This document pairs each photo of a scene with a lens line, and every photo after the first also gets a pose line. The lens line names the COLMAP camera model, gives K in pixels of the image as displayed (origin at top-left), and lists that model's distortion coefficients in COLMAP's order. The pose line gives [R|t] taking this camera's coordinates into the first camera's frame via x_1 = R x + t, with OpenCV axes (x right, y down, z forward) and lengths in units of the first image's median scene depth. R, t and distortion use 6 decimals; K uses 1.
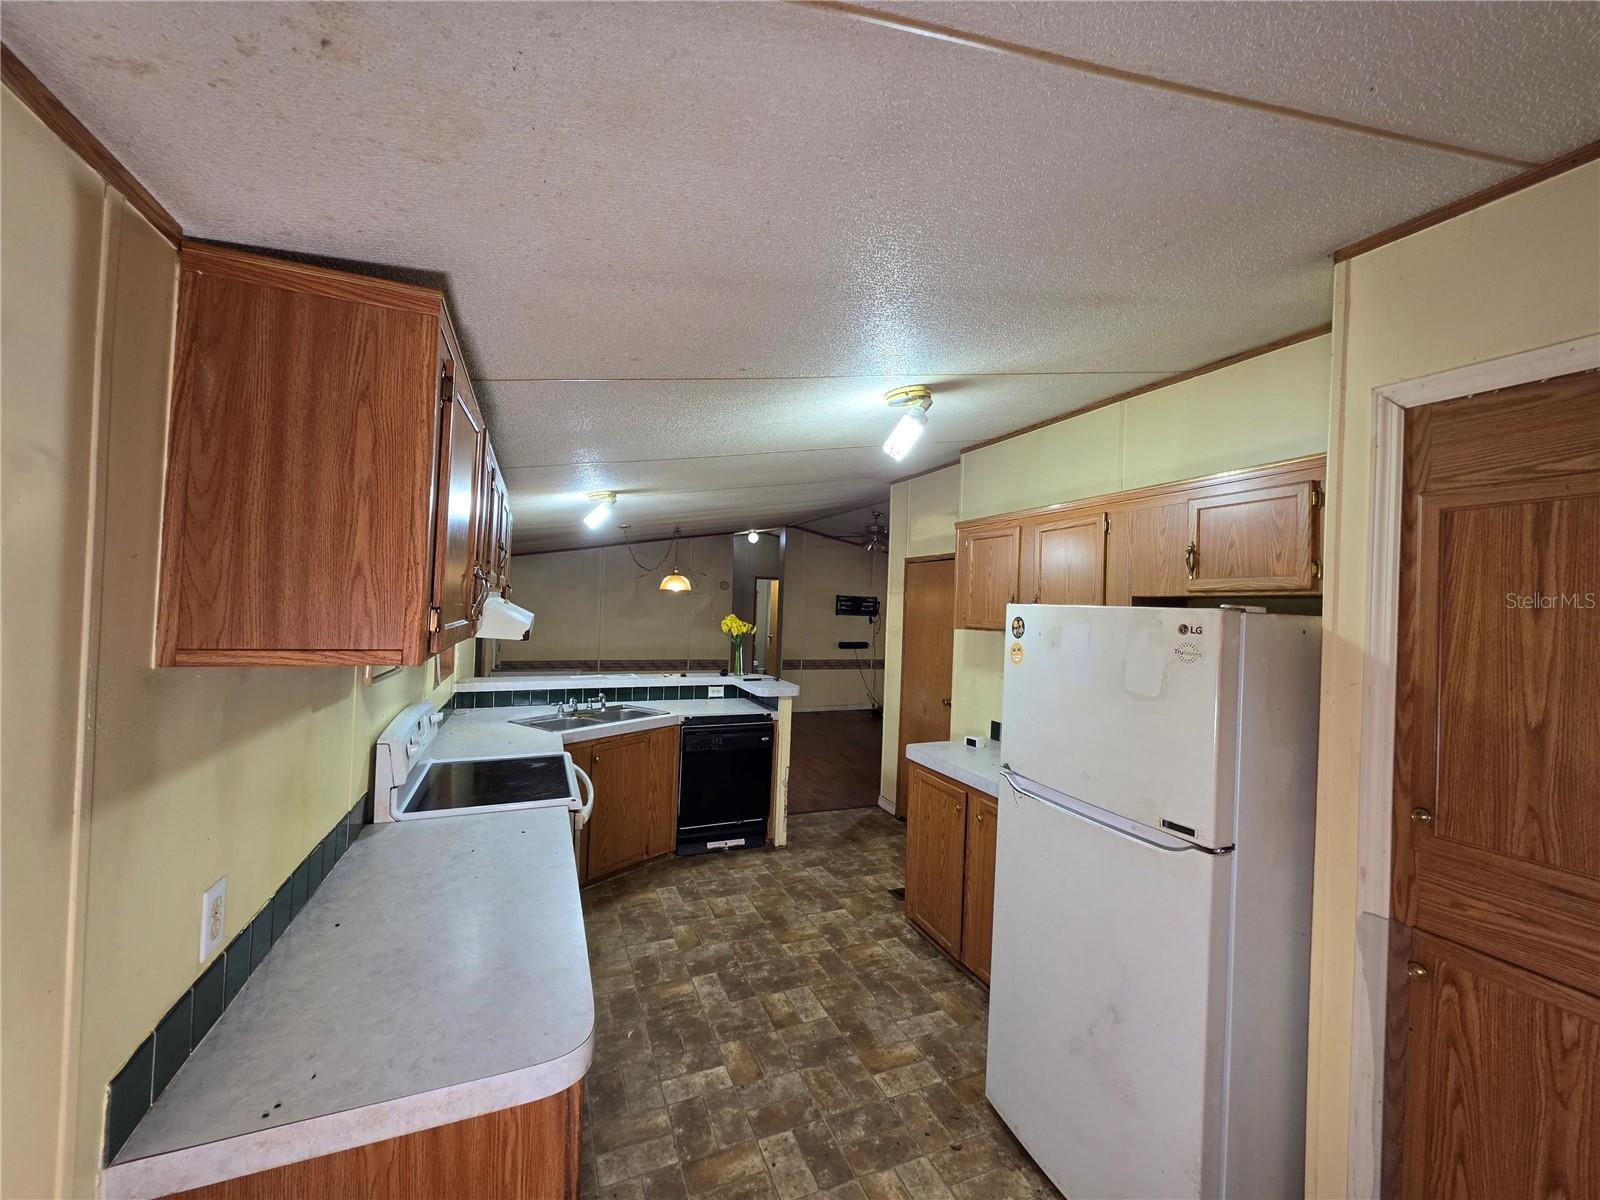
lens RADIAL K [[642.5, 0, 807.4], [0, 642.5, 592.8], [0, 0, 1]] dist [0.003869, -0.000632]
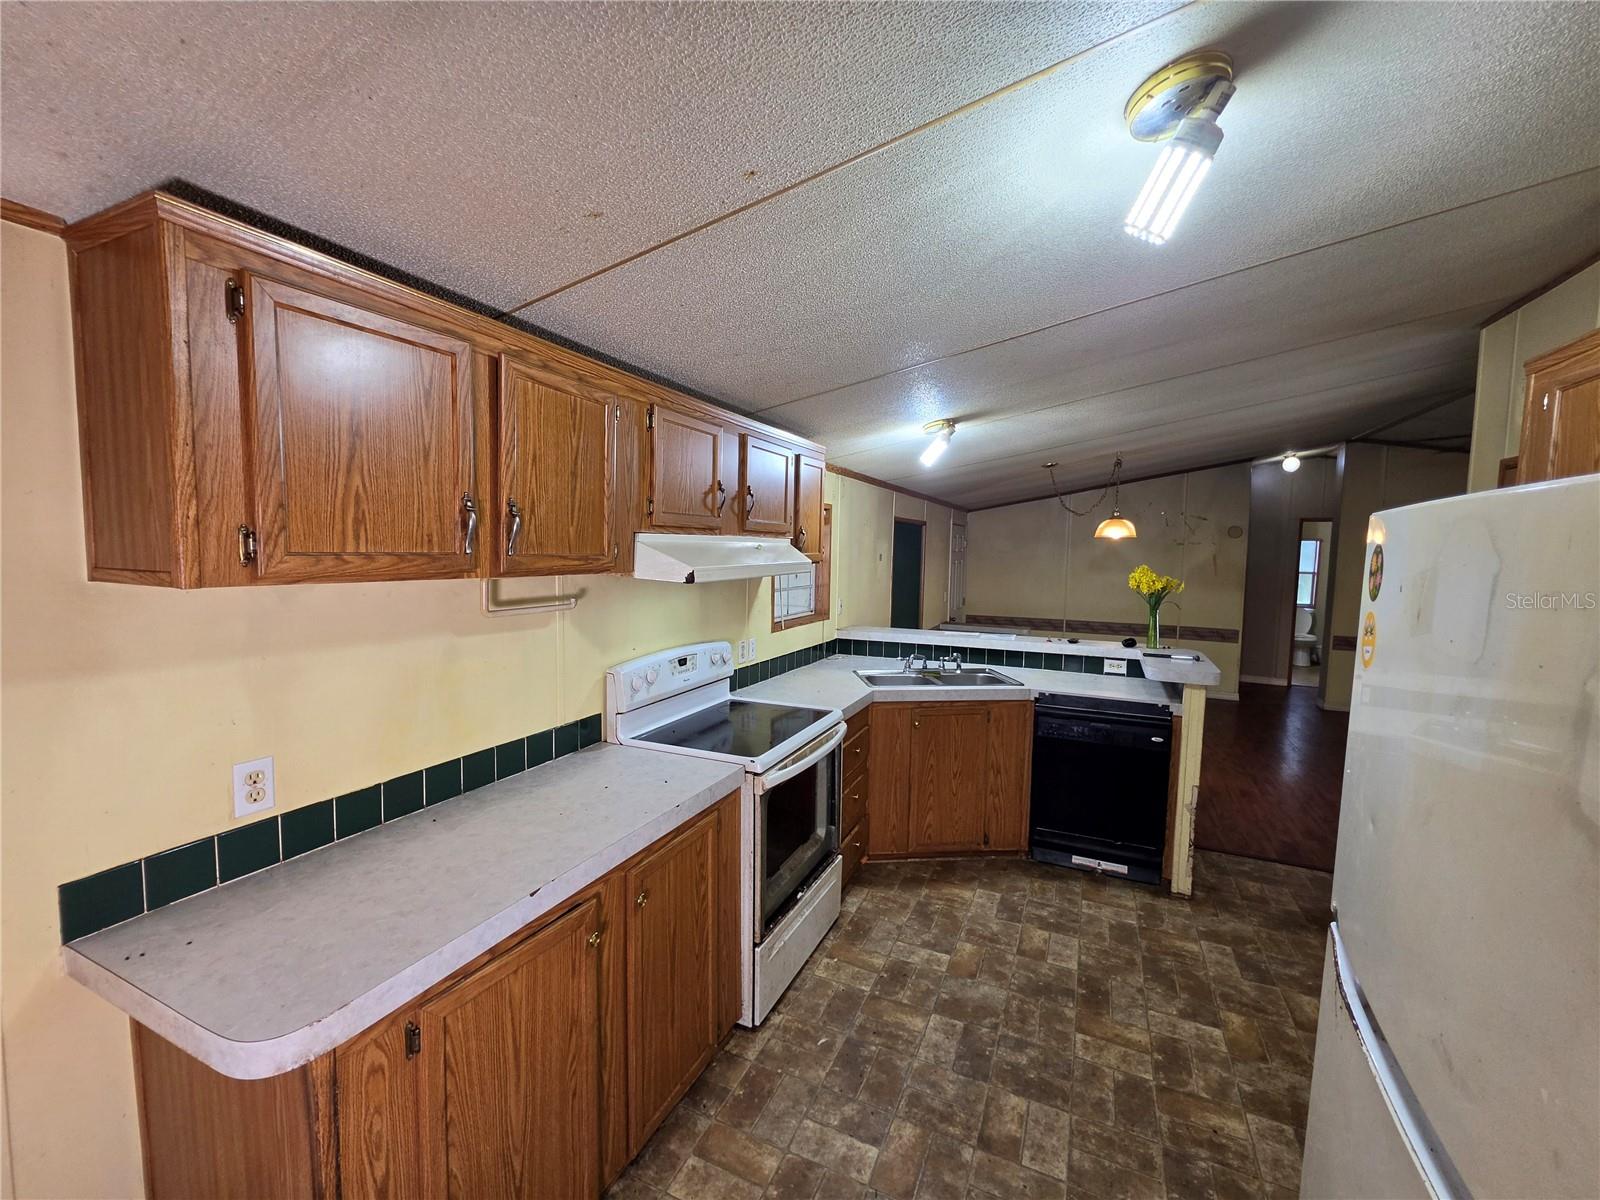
lens RADIAL K [[642.5, 0, 813.0], [0, 642.5, 592.7], [0, 0, 1]] dist [0.003869, -0.000632]
pose [[0.681849, 0.027337, -0.730982, 0.210325], [0.018977, 0.998304, 0.055036, 0.021996], [0.731247, -0.051398, 0.680174, 0.273642]]
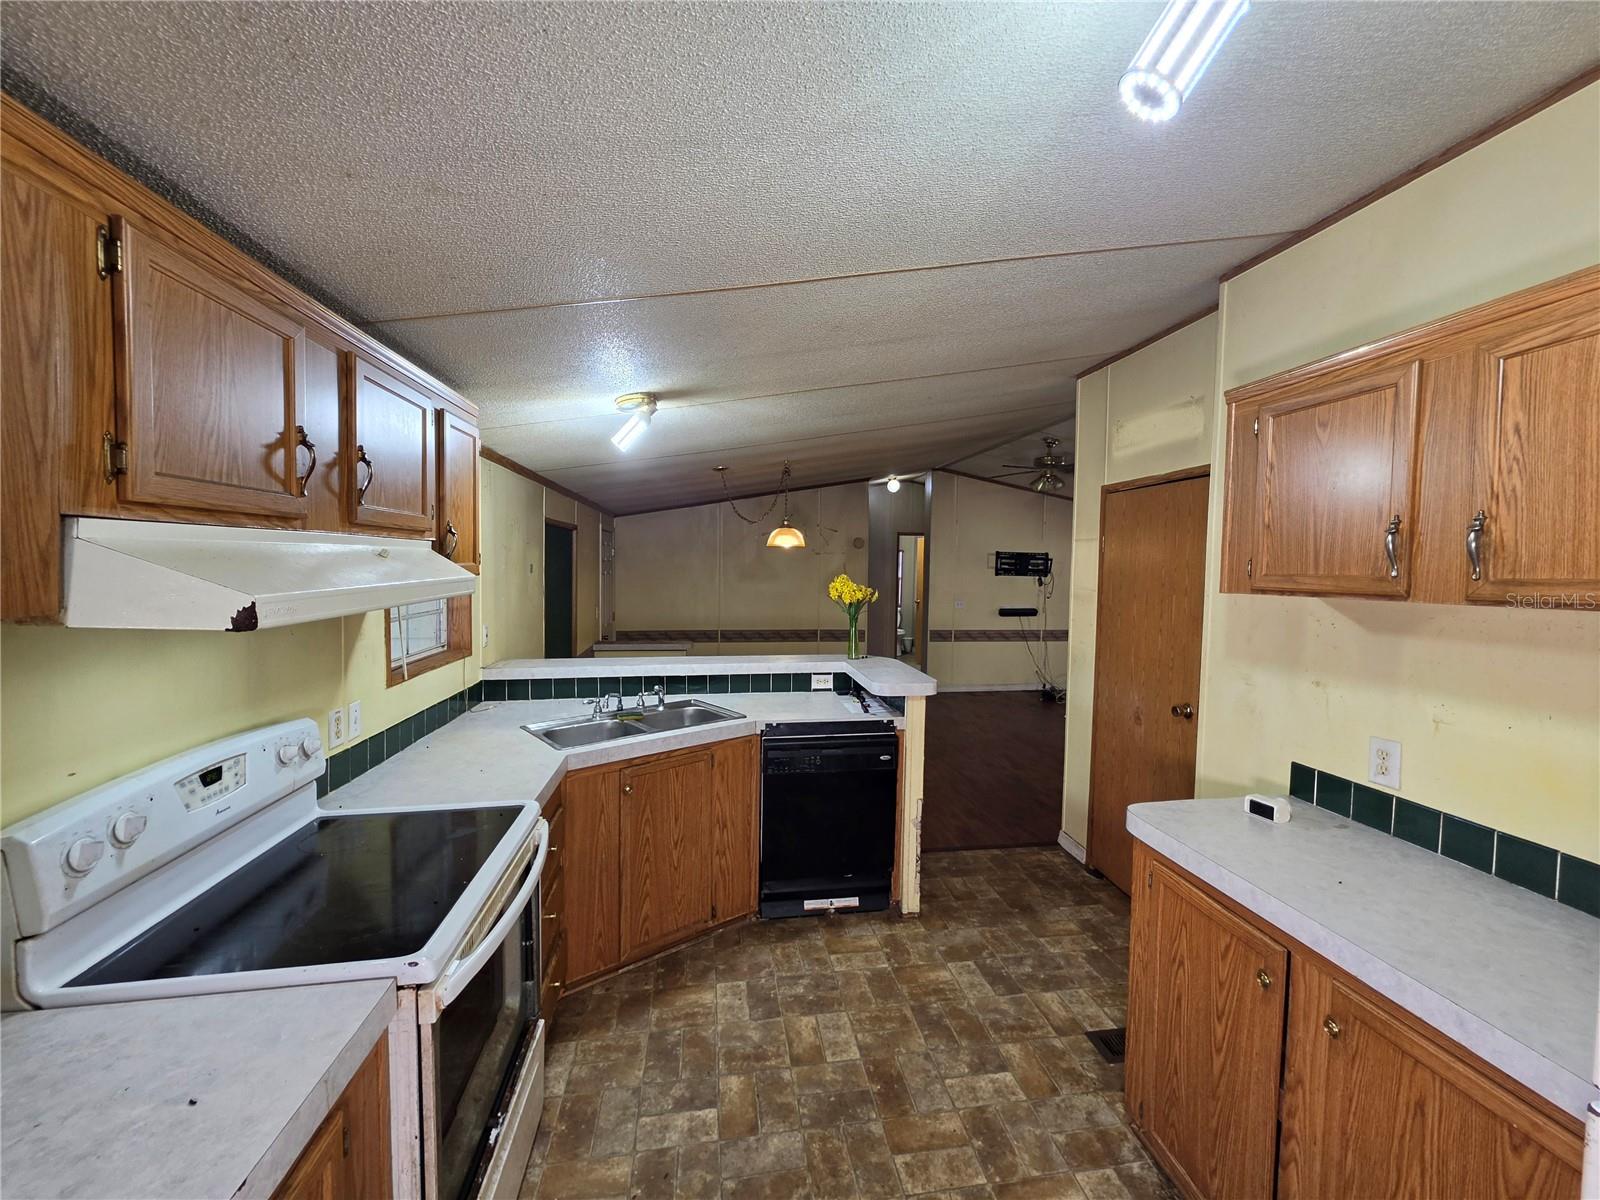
lens RADIAL K [[642.5, 0, 814.1], [0, 642.5, 592.9], [0, 0, 1]] dist [0.003869, -0.000632]
pose [[0.972936, -0.008647, -0.230912, 0.020982], [0.021640, 0.998317, 0.053797, 0.018567], [0.230058, -0.057338, 0.971486, 0.372555]]
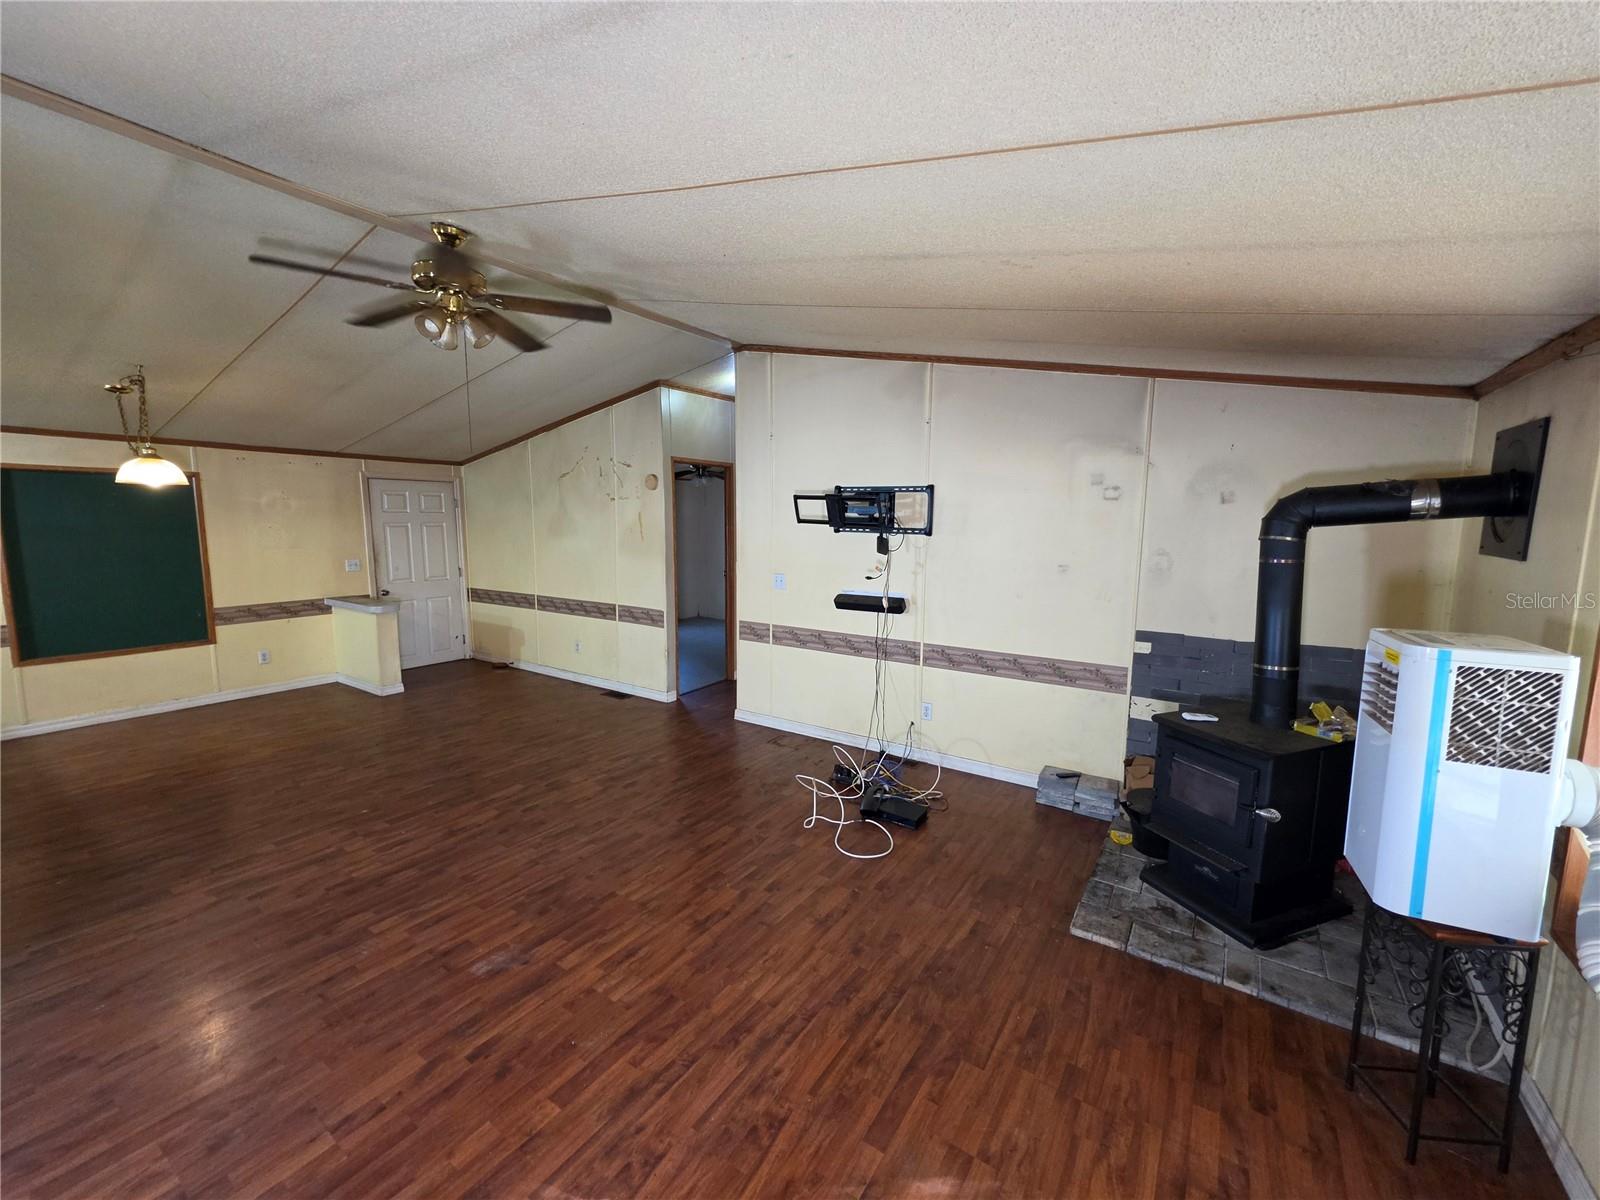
lens RADIAL K [[642.5, 0, 808.6], [0, 642.5, 597.0], [0, 0, 1]] dist [0.003869, -0.000632]
pose [[0.558113, 0.072763, -0.826569, 1.027964], [0.023879, 0.994327, 0.103654, 0.083654], [0.829421, -0.077588, 0.553209, 1.881462]]
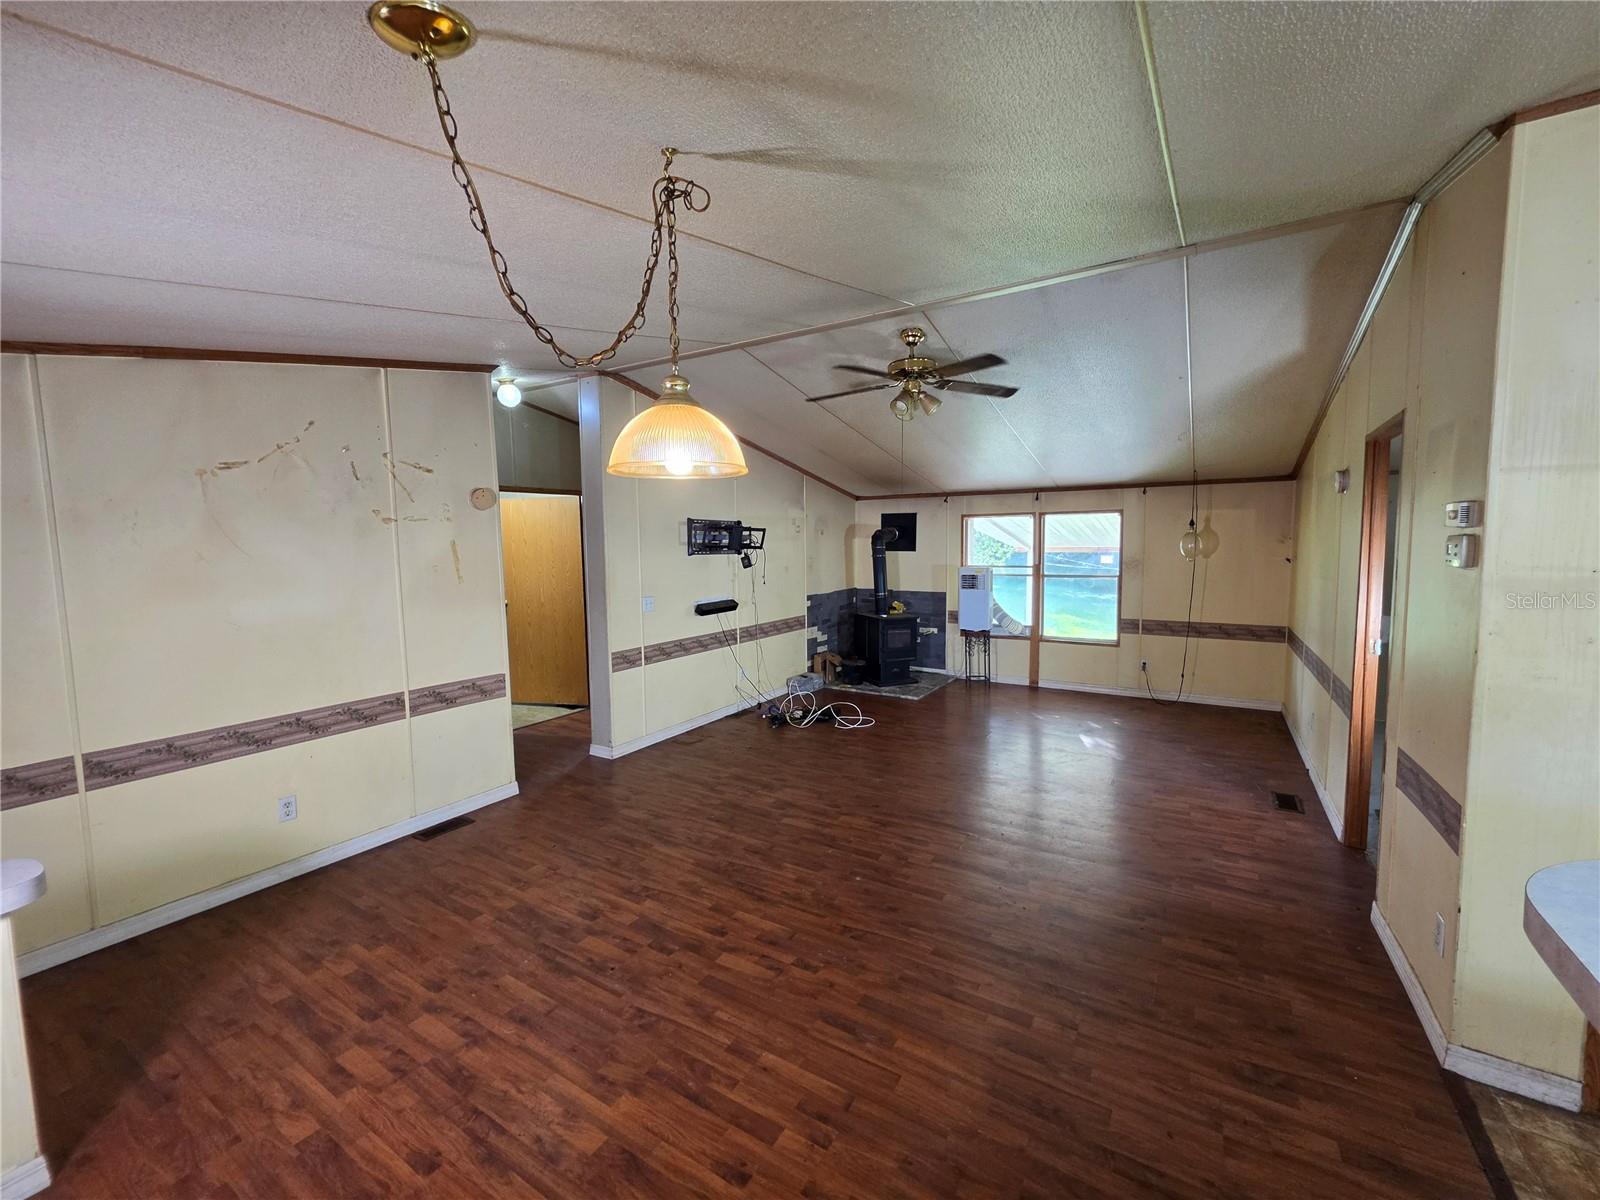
lens RADIAL K [[642.5, 0, 807.7], [0, 642.5, 592.5], [0, 0, 1]] dist [0.003869, -0.000632]
pose [[0.811321, -0.090949, 0.577482, -0.485131], [0.033620, 0.993448, 0.109226, 0.025441], [-0.583633, -0.069202, 0.809064, 1.277404]]
